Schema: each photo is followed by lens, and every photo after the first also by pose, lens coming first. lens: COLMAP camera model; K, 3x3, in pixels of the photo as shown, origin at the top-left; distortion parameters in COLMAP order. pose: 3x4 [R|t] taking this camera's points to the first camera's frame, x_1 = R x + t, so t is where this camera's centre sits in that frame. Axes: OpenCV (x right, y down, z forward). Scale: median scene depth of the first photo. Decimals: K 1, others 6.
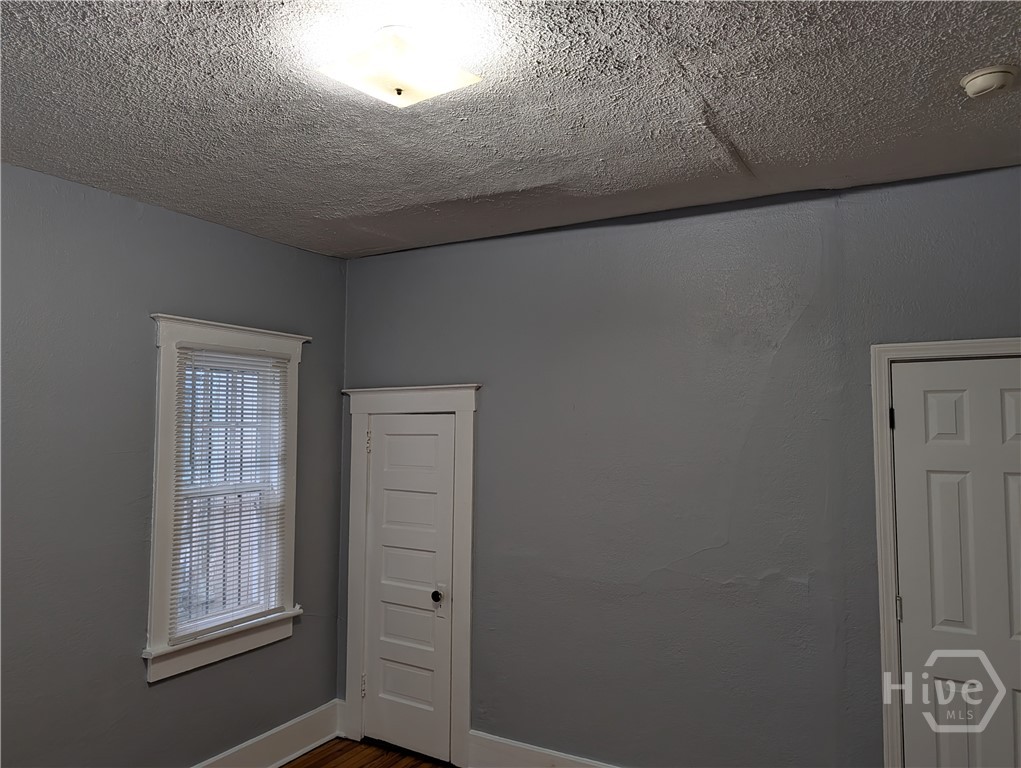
lens RADIAL K [[740.4, 0, 507.3], [0, 740.4, 378.4], [0, 0, 1]] dist [0.006150, -0.002757]
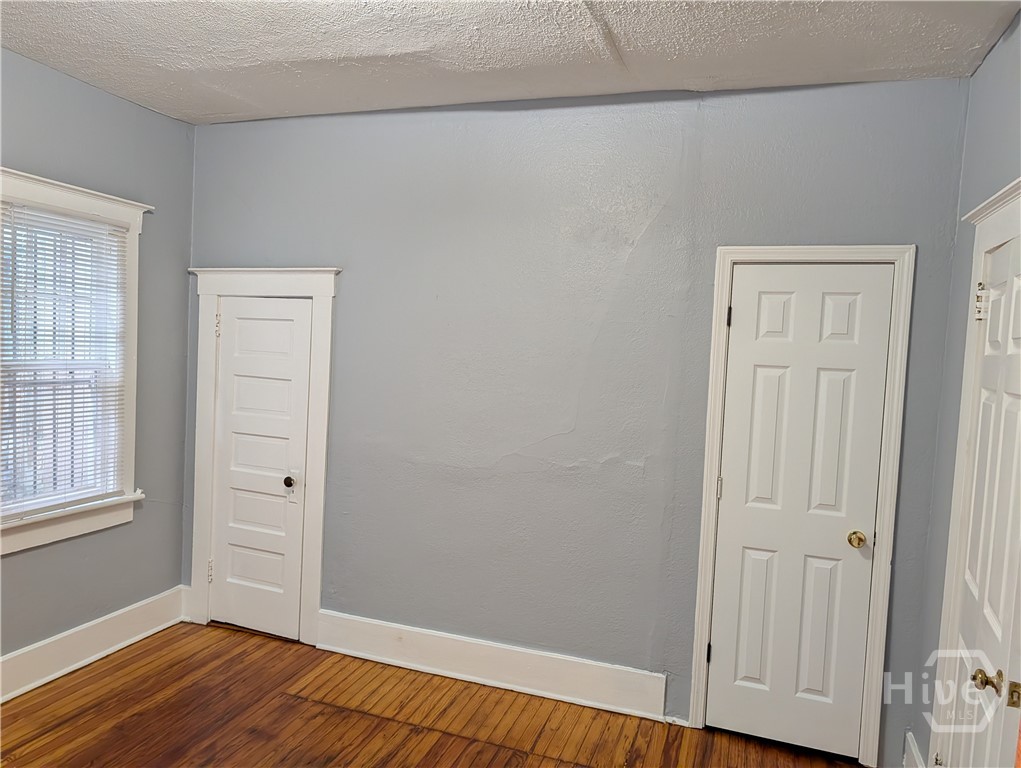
lens RADIAL K [[738.2, 0, 502.5], [0, 738.2, 384.1], [0, 0, 1]] dist [0.003258, 0.003496]
pose [[0.982404, 0.033003, 0.183831, -0.000215], [-0.055316, 0.991519, 0.117600, 0.033671], [-0.178391, -0.125700, 0.975898, -0.002487]]
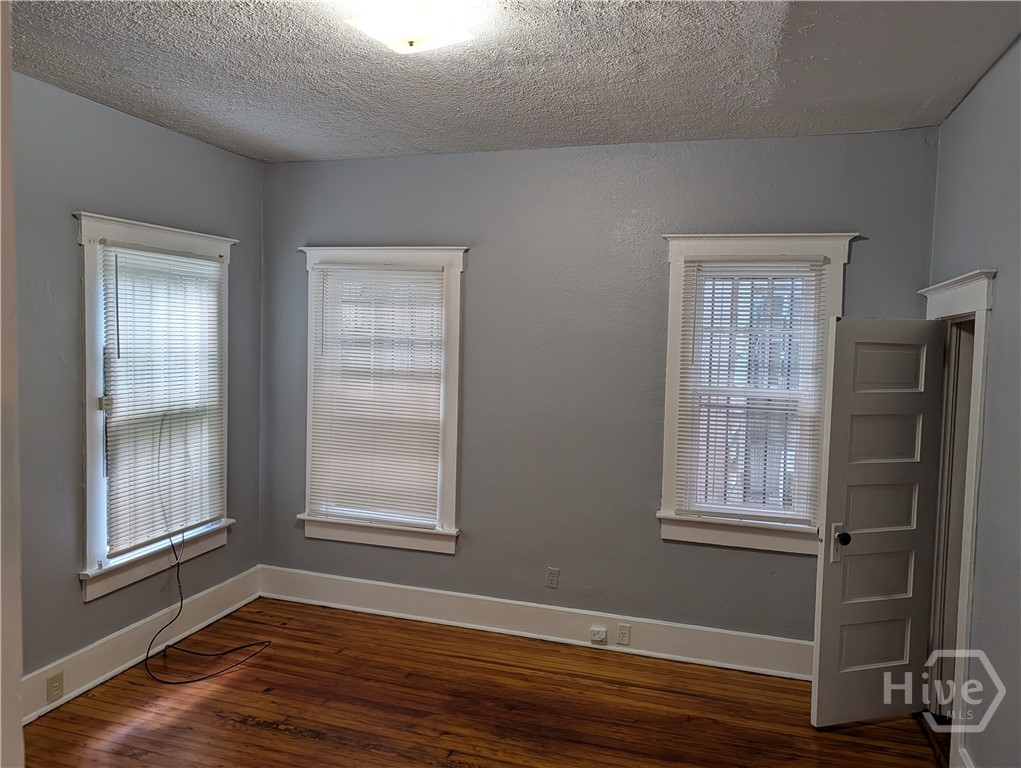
lens RADIAL K [[740.4, 0, 507.3], [0, 740.4, 378.4], [0, 0, 1]] dist [0.006150, -0.002757]
pose [[0.216926, 0.054622, -0.974659, 0.555423], [0.036377, 0.997288, 0.063986, 0.049200], [0.975510, -0.049335, 0.214351, 0.429533]]
